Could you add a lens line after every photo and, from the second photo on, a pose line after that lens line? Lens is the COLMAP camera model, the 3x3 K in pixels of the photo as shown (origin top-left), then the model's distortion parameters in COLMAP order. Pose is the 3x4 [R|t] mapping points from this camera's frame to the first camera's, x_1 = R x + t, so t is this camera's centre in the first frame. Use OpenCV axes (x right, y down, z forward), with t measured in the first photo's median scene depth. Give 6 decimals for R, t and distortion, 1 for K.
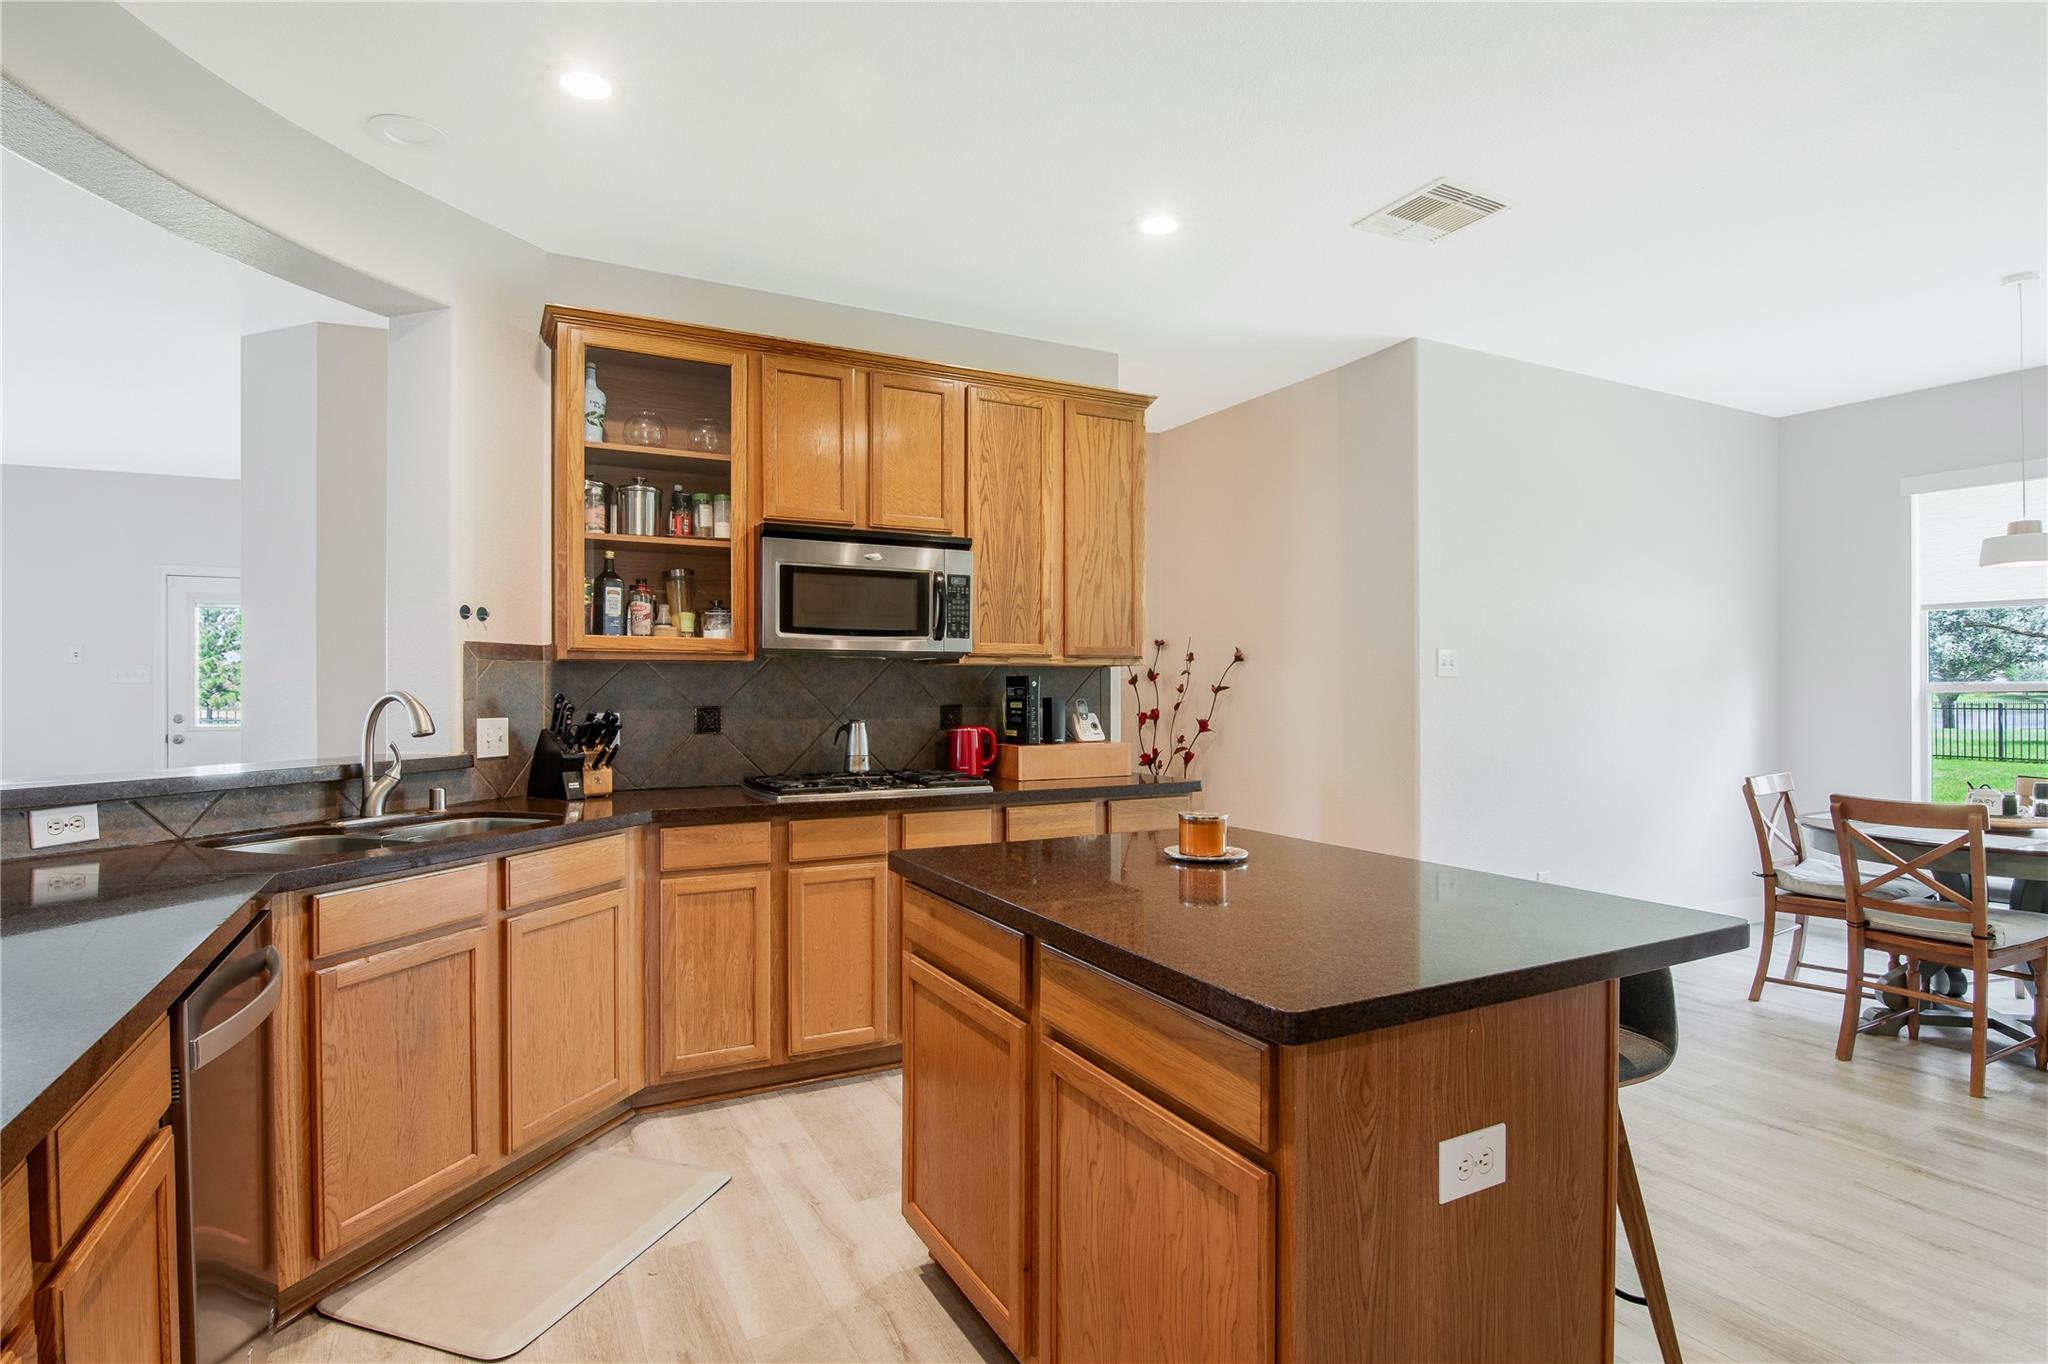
lens RADIAL K [[1044.0, 0, 1024.0], [0, 1044.0, 682.0], [0, 0, 1]] dist [-0.001060, -0.000907]
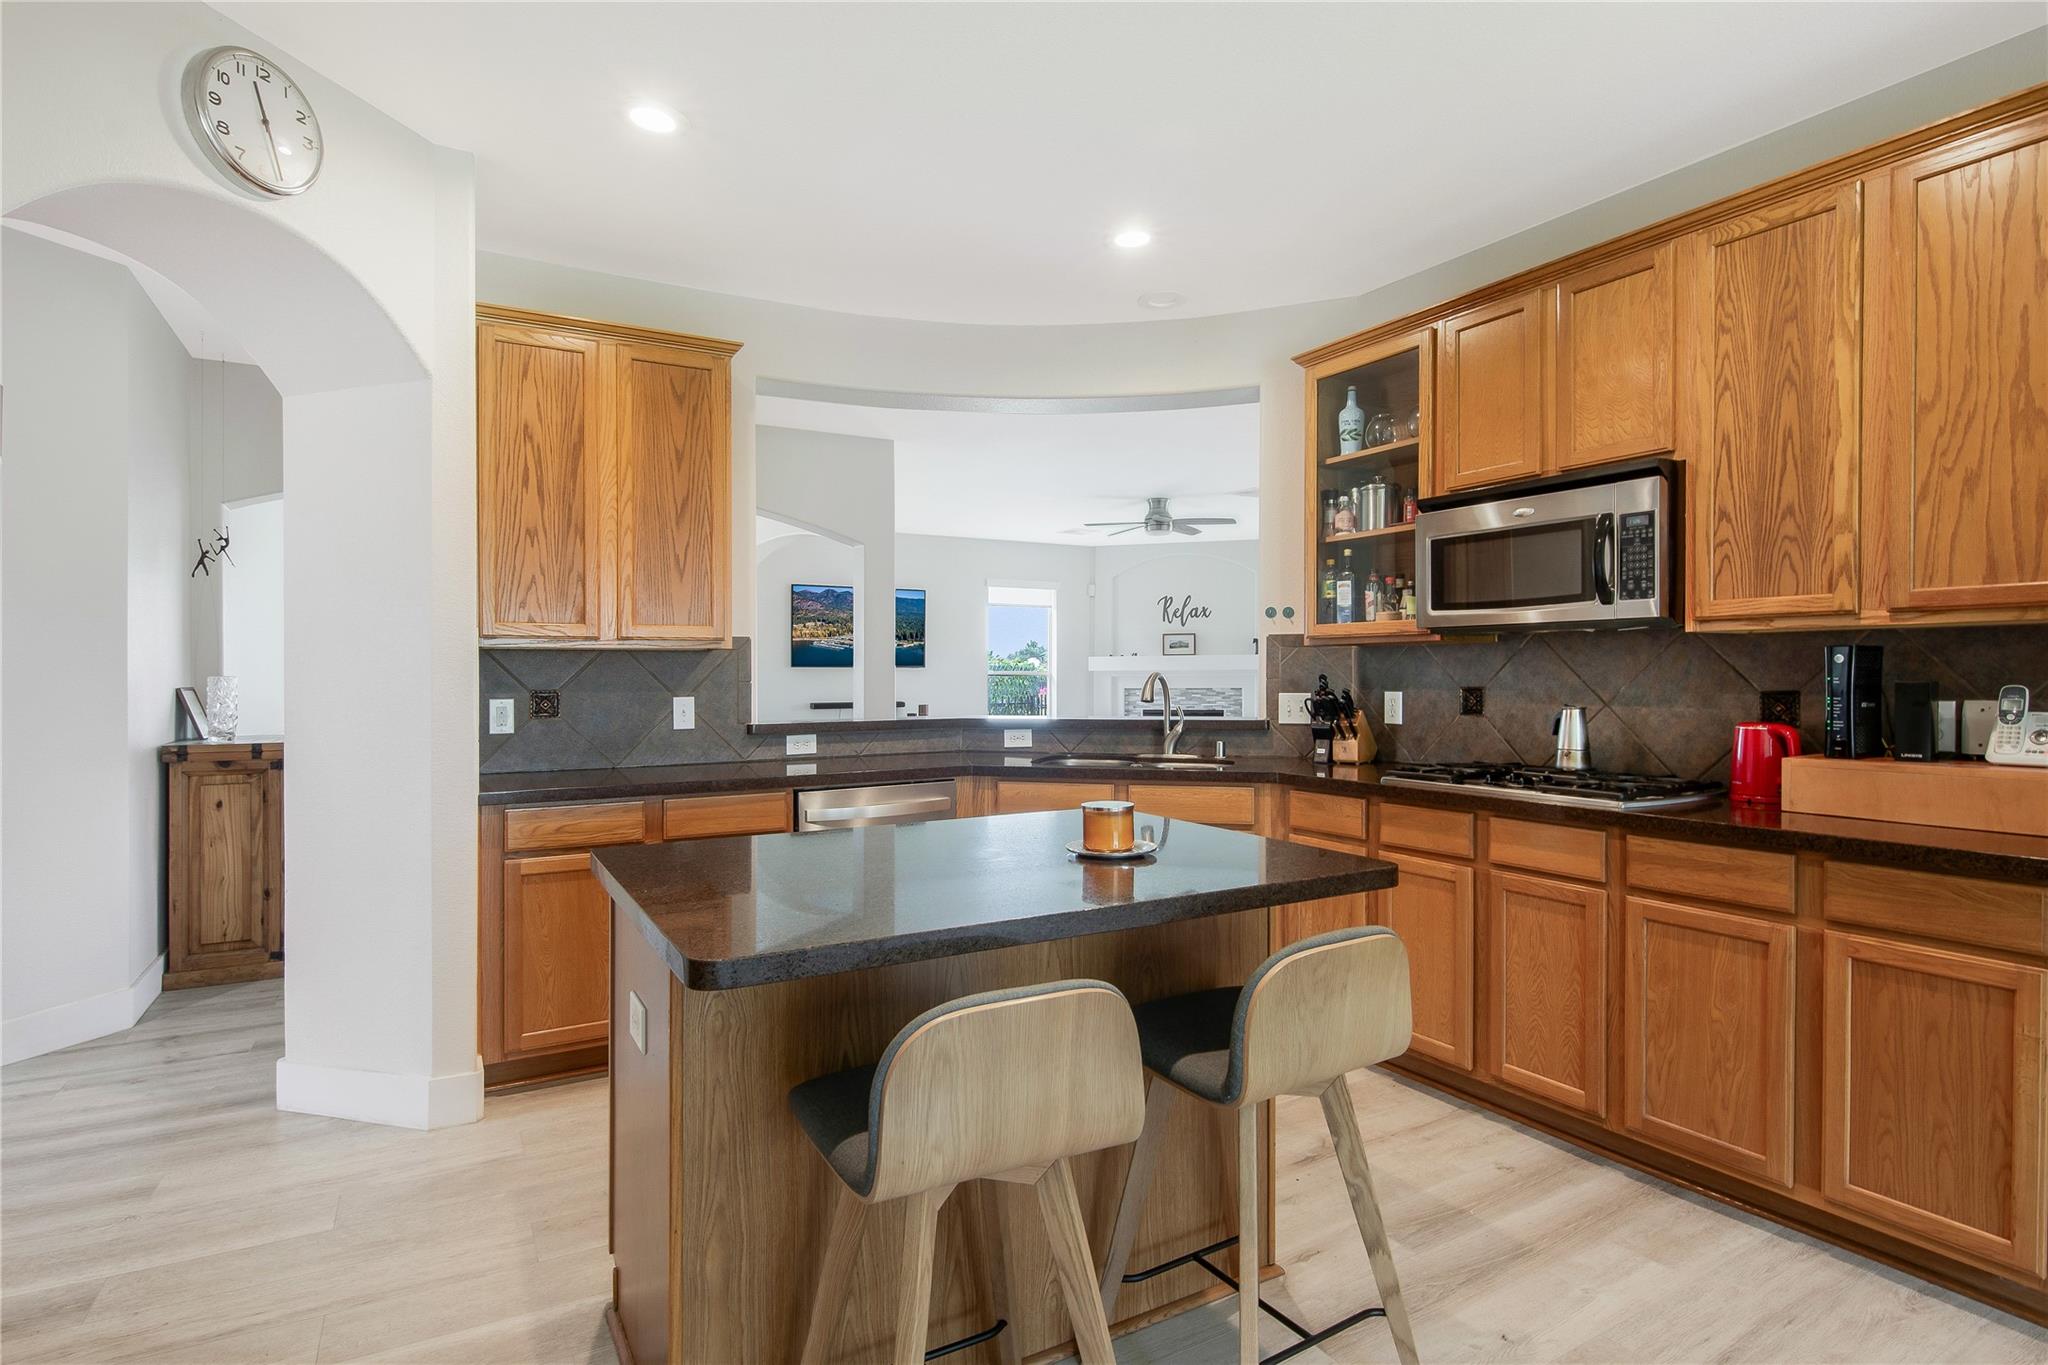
lens RADIAL K [[1044.0, 0, 1024.0], [0, 1044.0, 682.5], [0, 0, 1]] dist [-0.001060, -0.000907]
pose [[0.040386, 0.007584, -0.999155, 0.659328], [0.010665, 0.999911, 0.008021, 0.006489], [0.999127, -0.010980, 0.040302, 0.540662]]
